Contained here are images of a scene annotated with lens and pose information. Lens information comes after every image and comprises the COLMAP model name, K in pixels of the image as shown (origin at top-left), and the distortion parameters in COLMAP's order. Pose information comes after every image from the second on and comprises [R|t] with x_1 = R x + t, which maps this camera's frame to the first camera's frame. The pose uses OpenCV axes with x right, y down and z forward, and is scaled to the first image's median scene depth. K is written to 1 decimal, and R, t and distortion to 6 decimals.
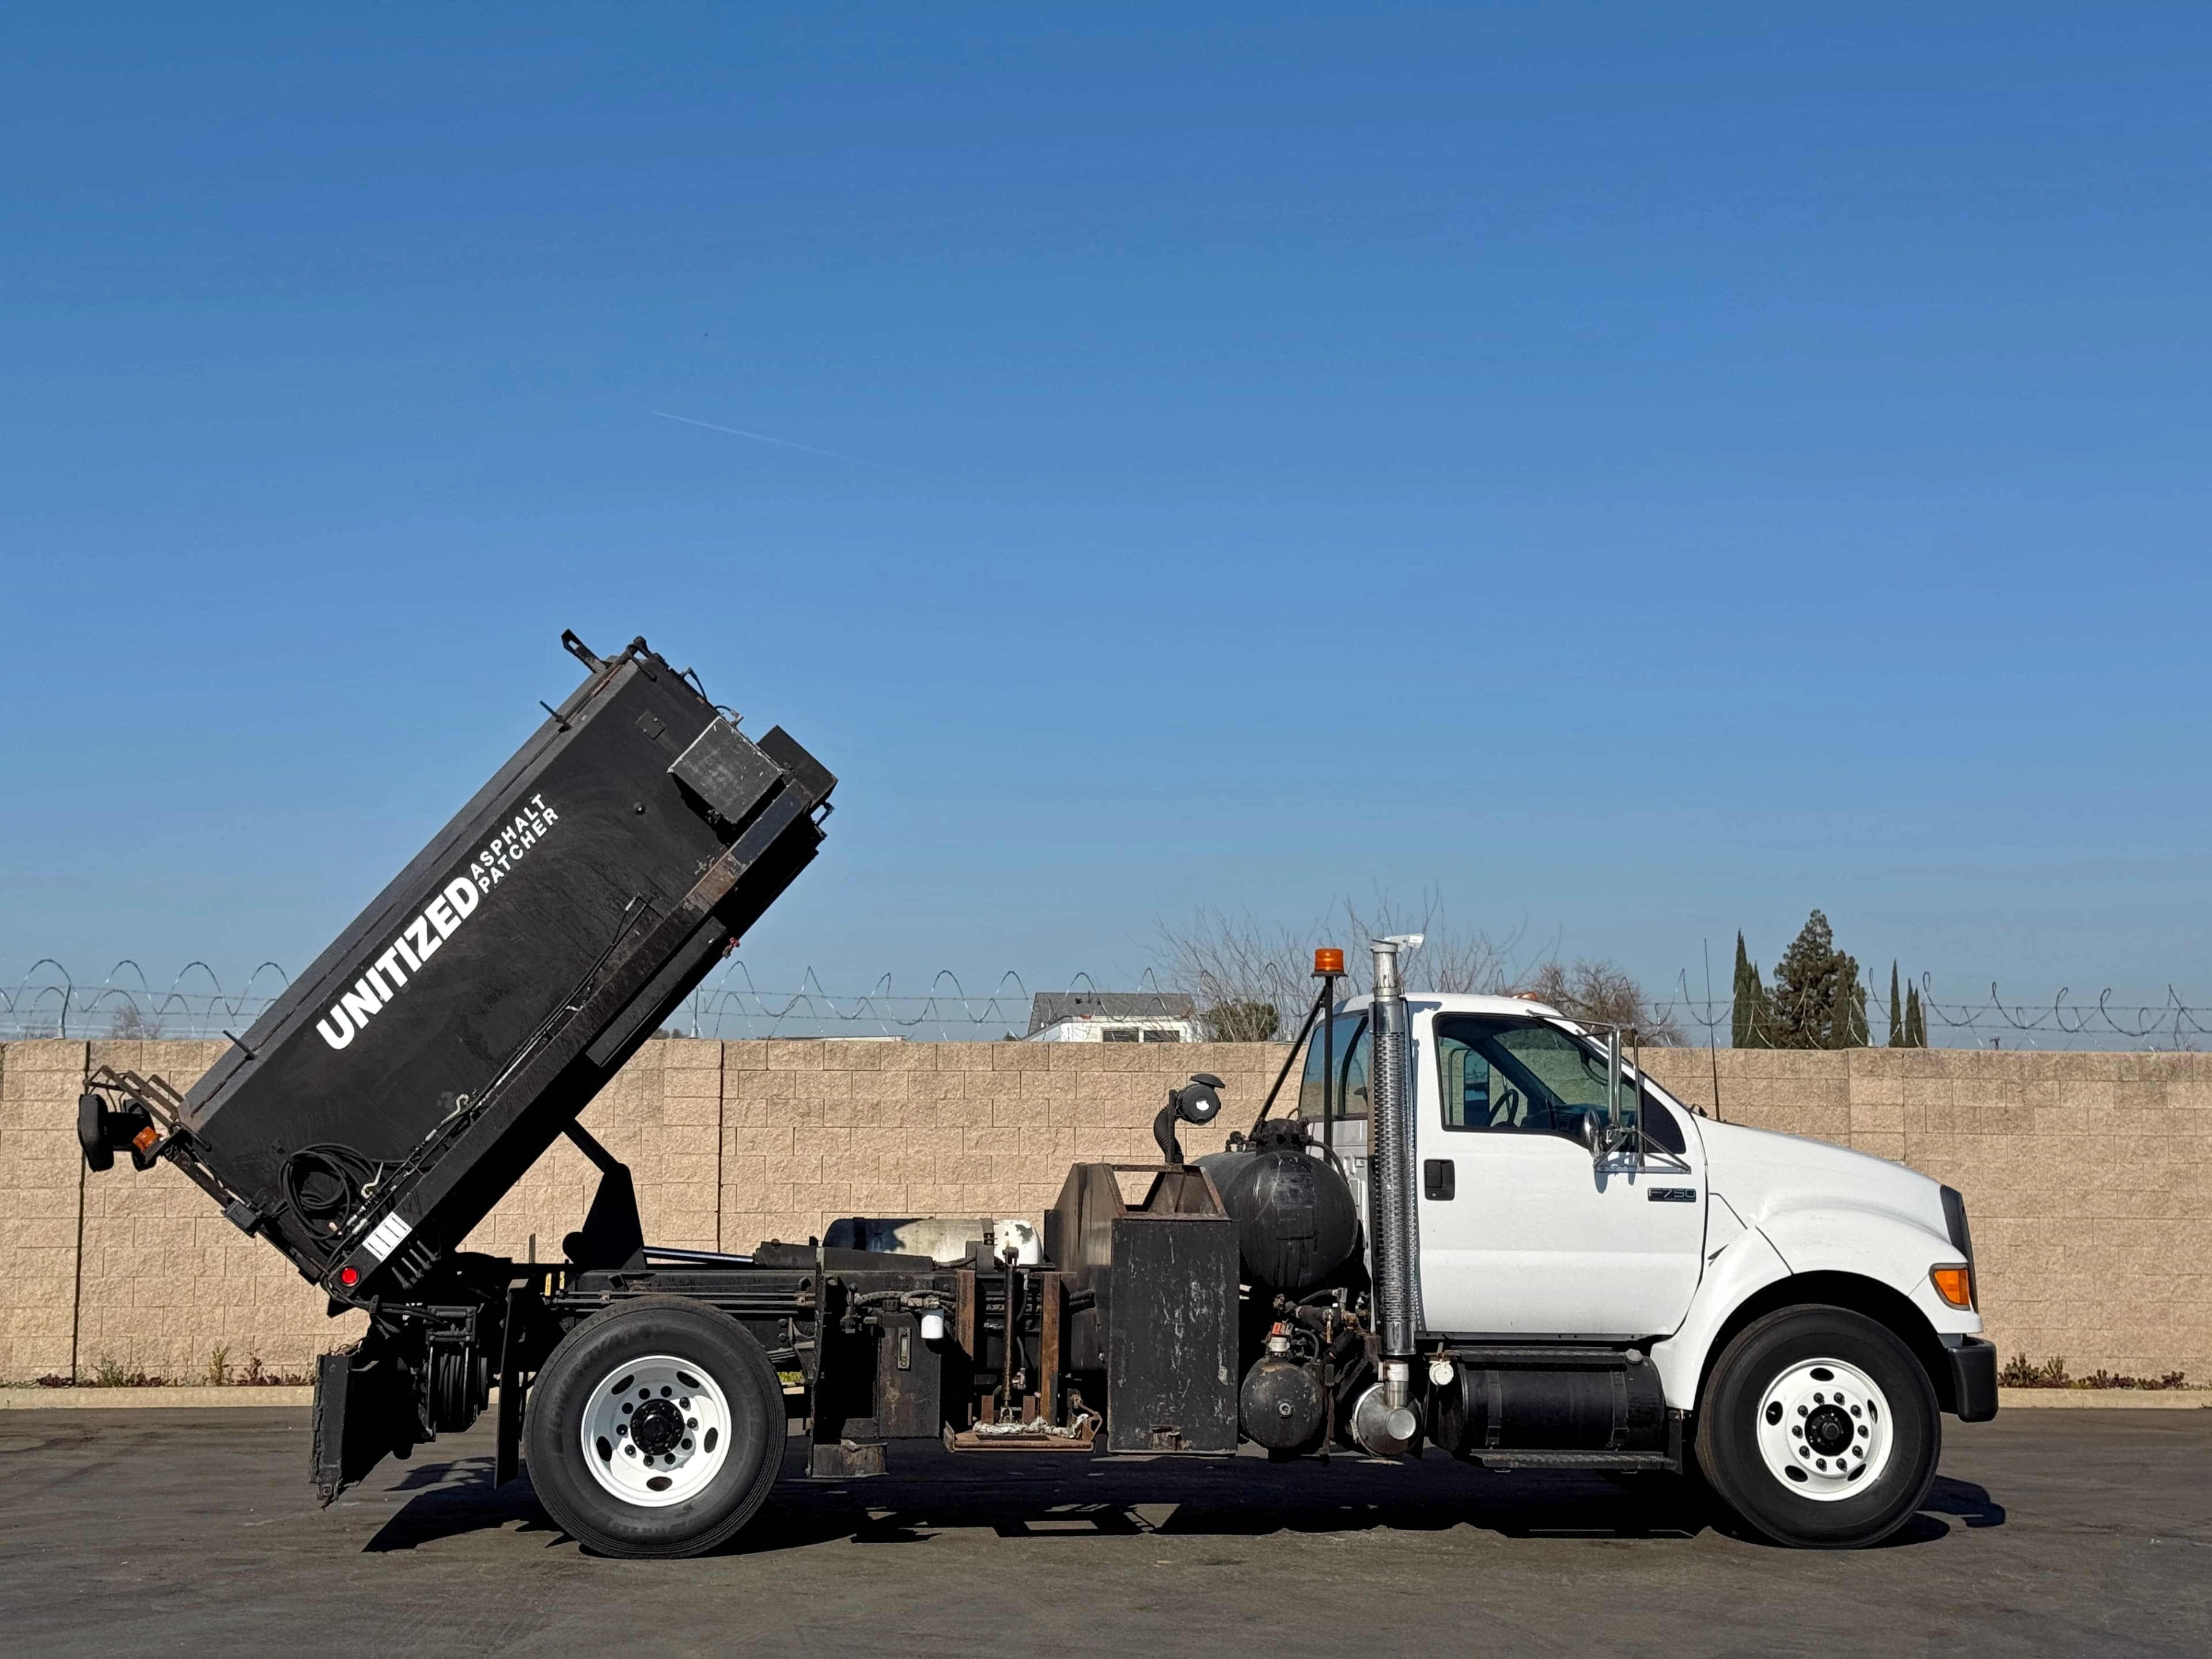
lens RADIAL K [[3068.3, 0, 1103.7], [0, 3068.3, 823.5], [0, 0, 1]] dist [0.126081, 0.000000]
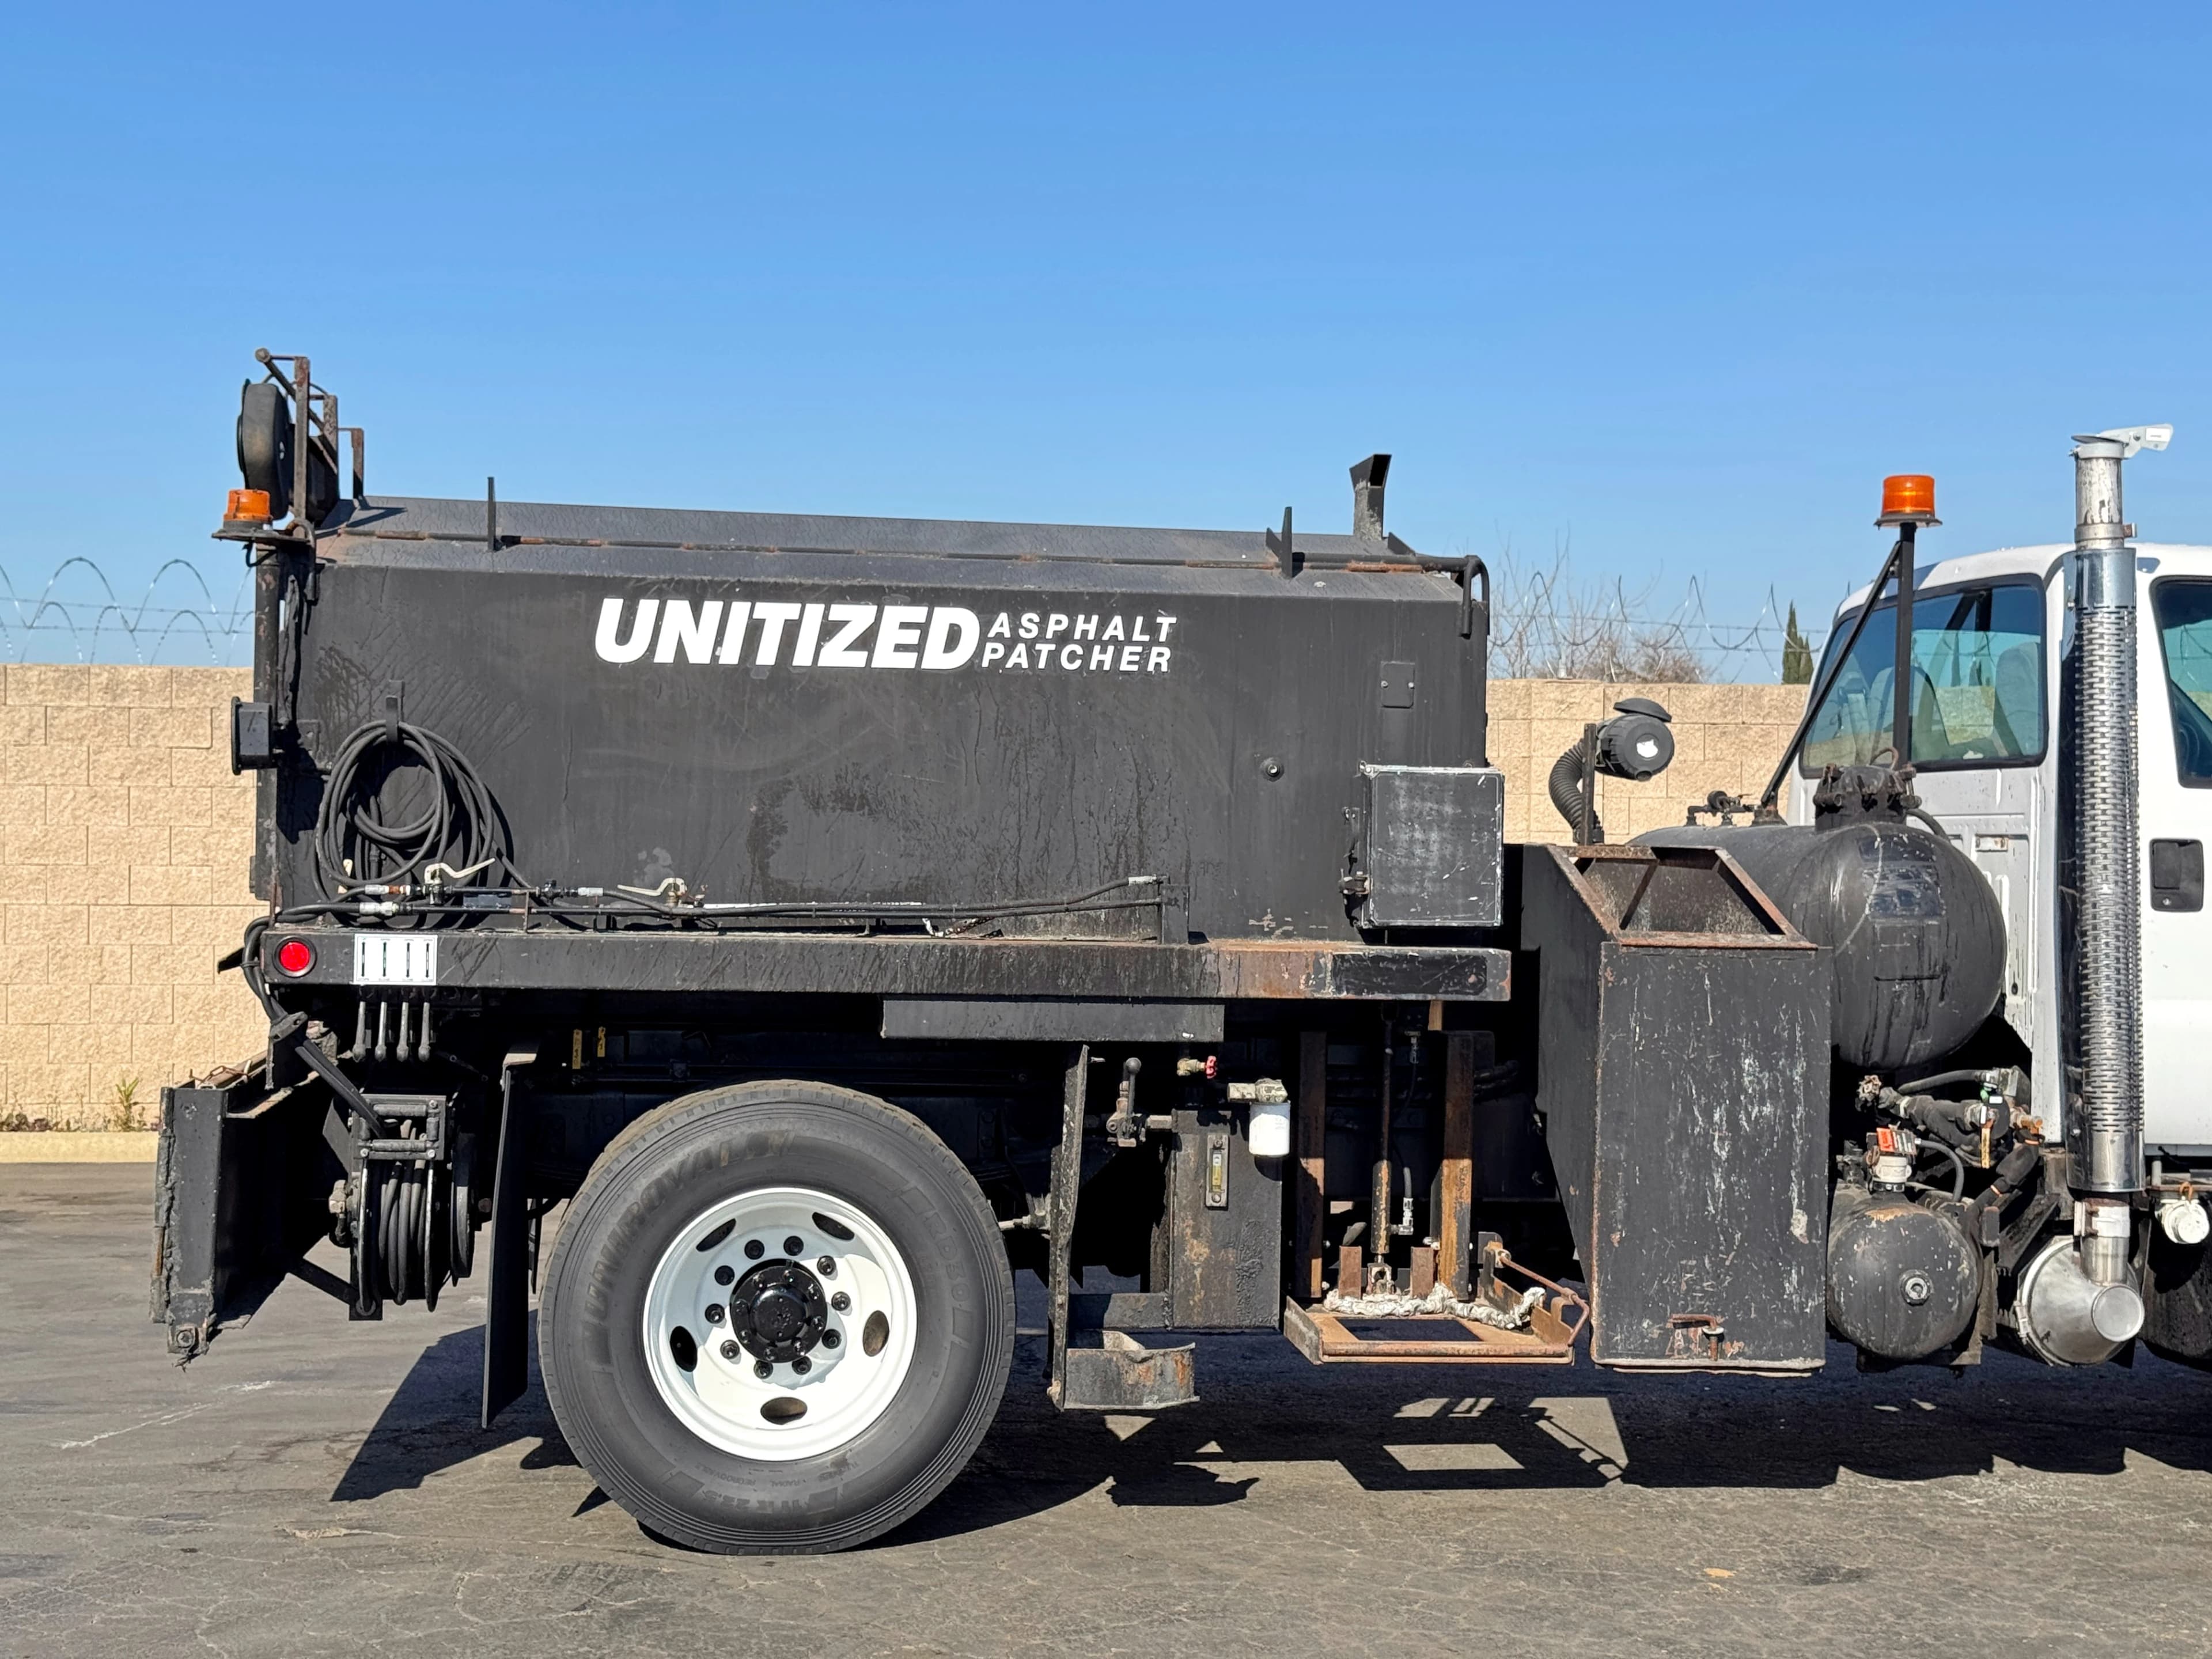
lens RADIAL K [[3068.3, 0, 1093.7], [0, 3068.3, 835.7], [0, 0, 1]] dist [0.126081, 0.000000]
pose [[0.999971, 0.004958, -0.005838, -0.082482], [-0.004300, 0.994167, 0.107769, 0.049631], [0.006338, -0.107741, 0.994159, 0.446478]]
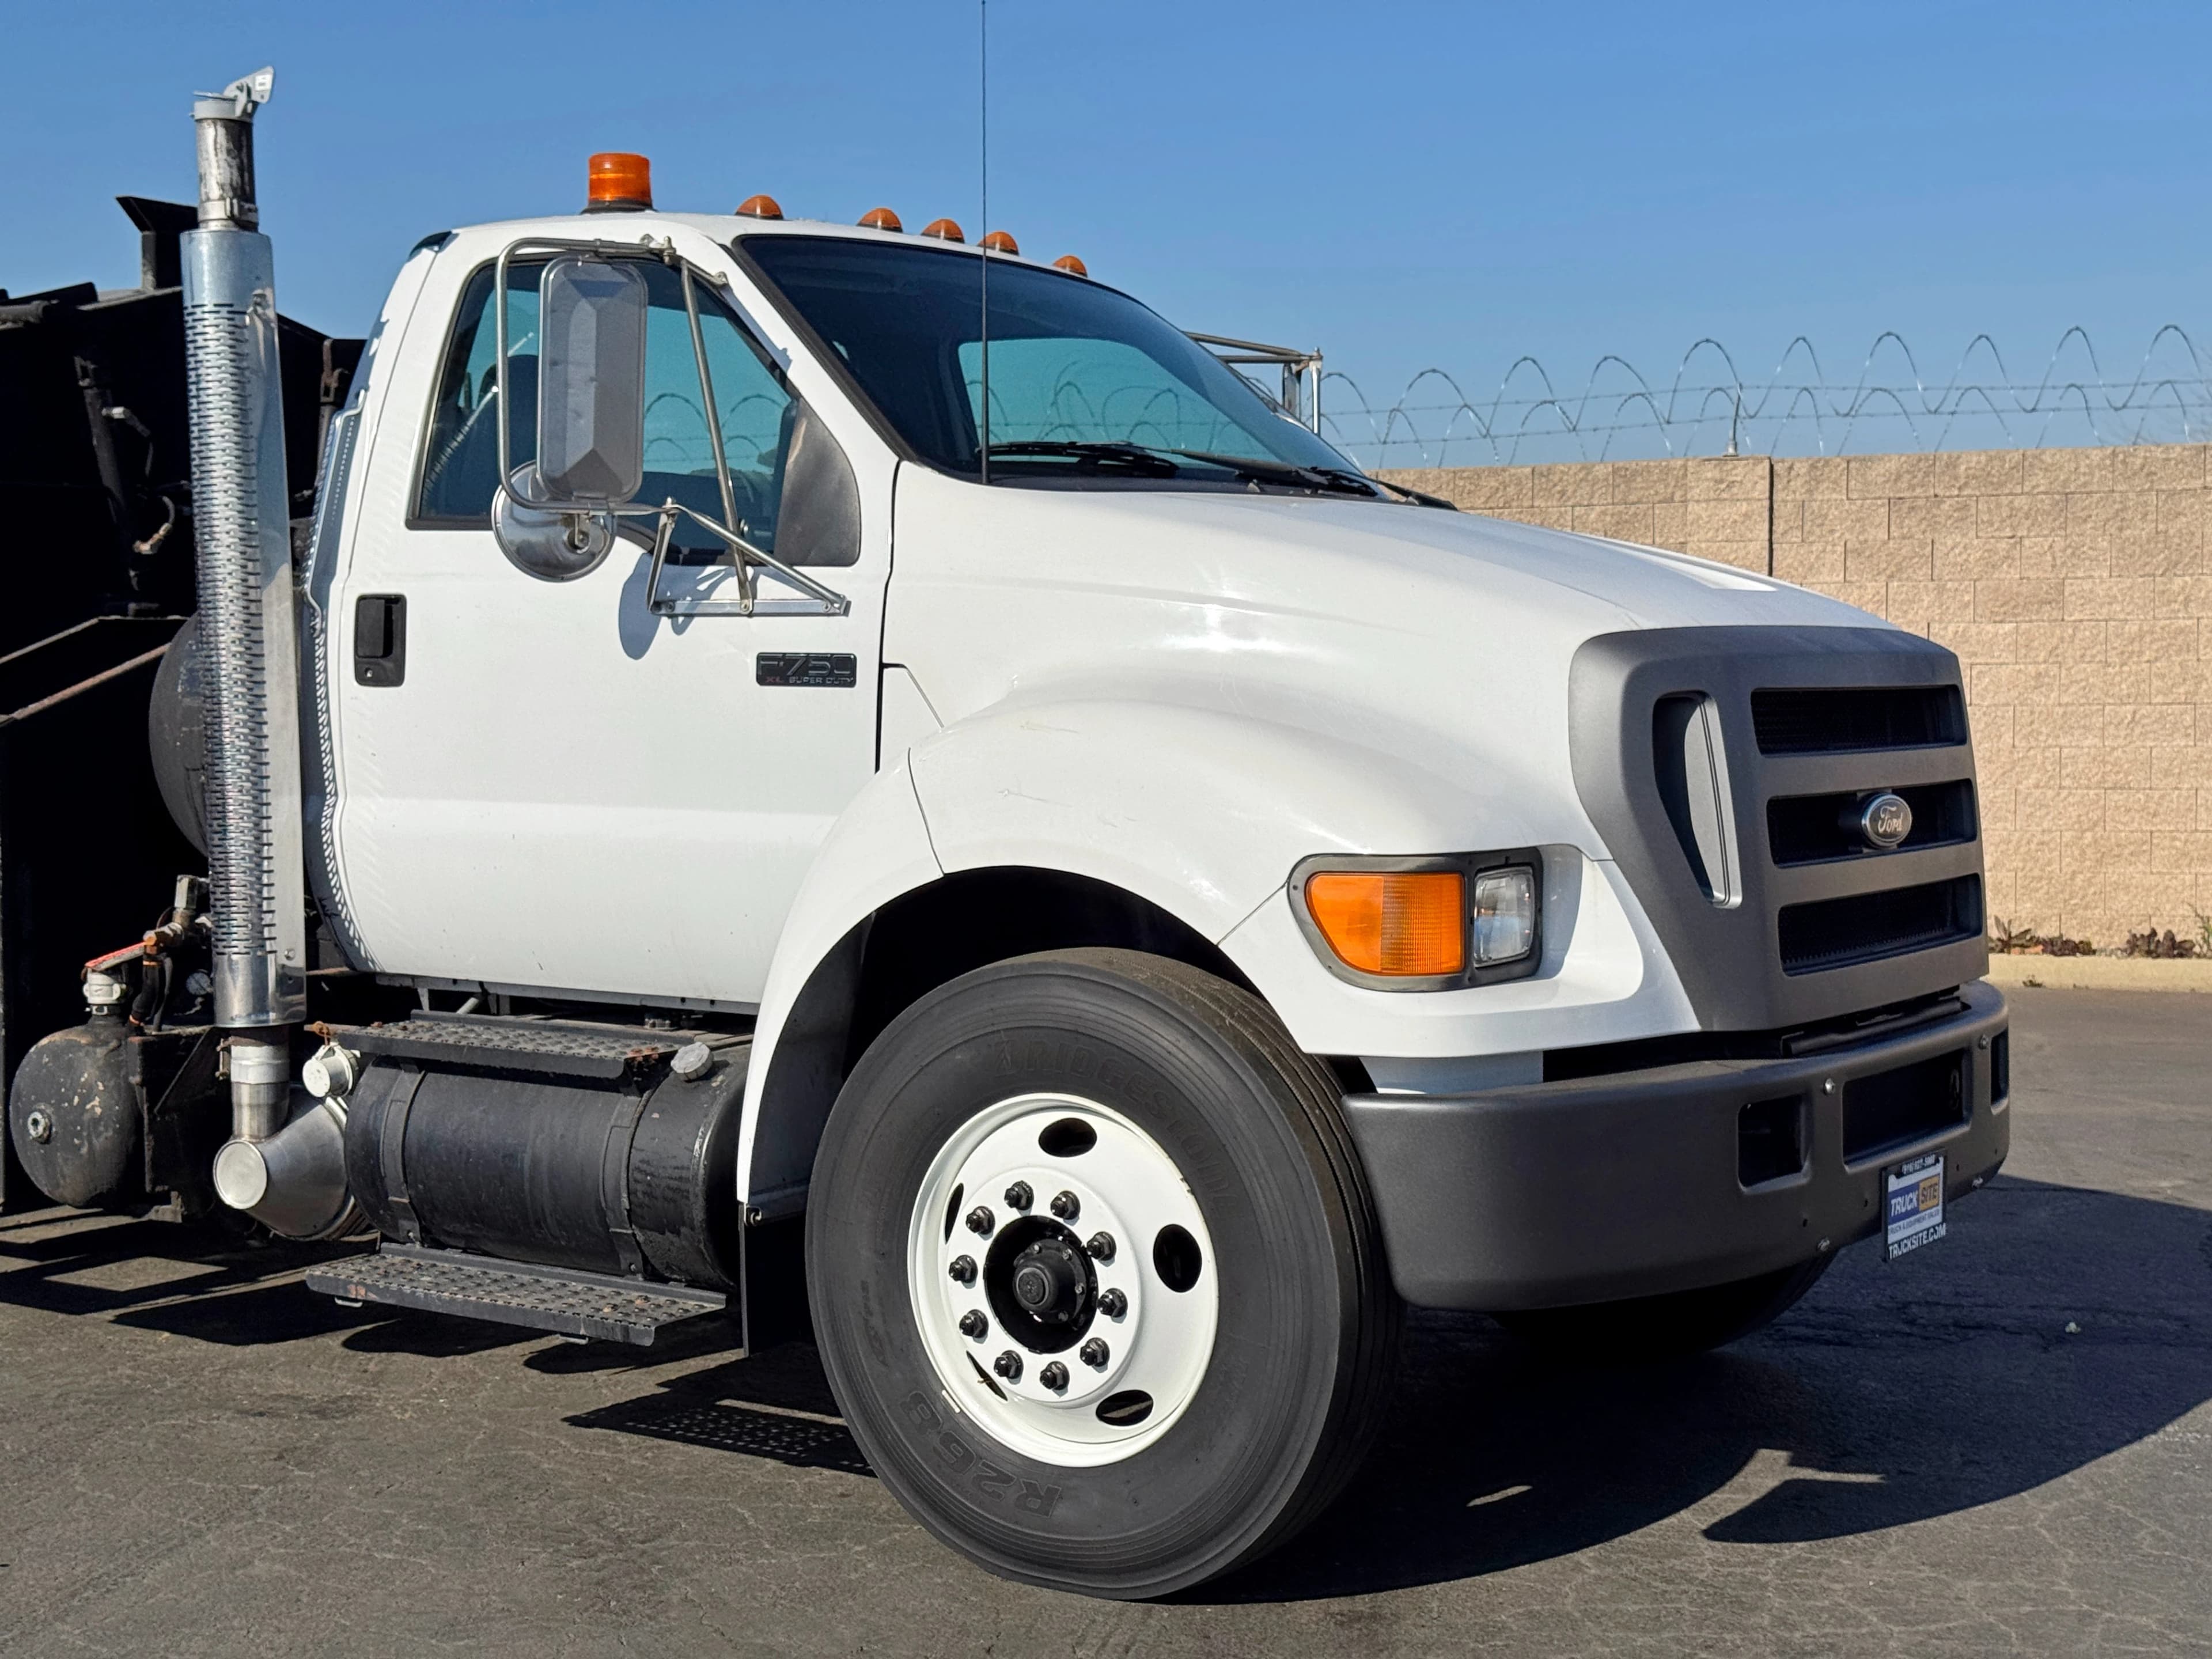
lens RADIAL K [[3068.3, 0, 1070.7], [0, 3068.3, 850.2], [0, 0, 1]] dist [0.126081, 0.000000]
pose [[0.752886, 0.030622, -0.657438, 0.476897], [0.080449, 0.987144, 0.138109, 0.092802], [0.653215, -0.156871, 0.740744, 0.736520]]
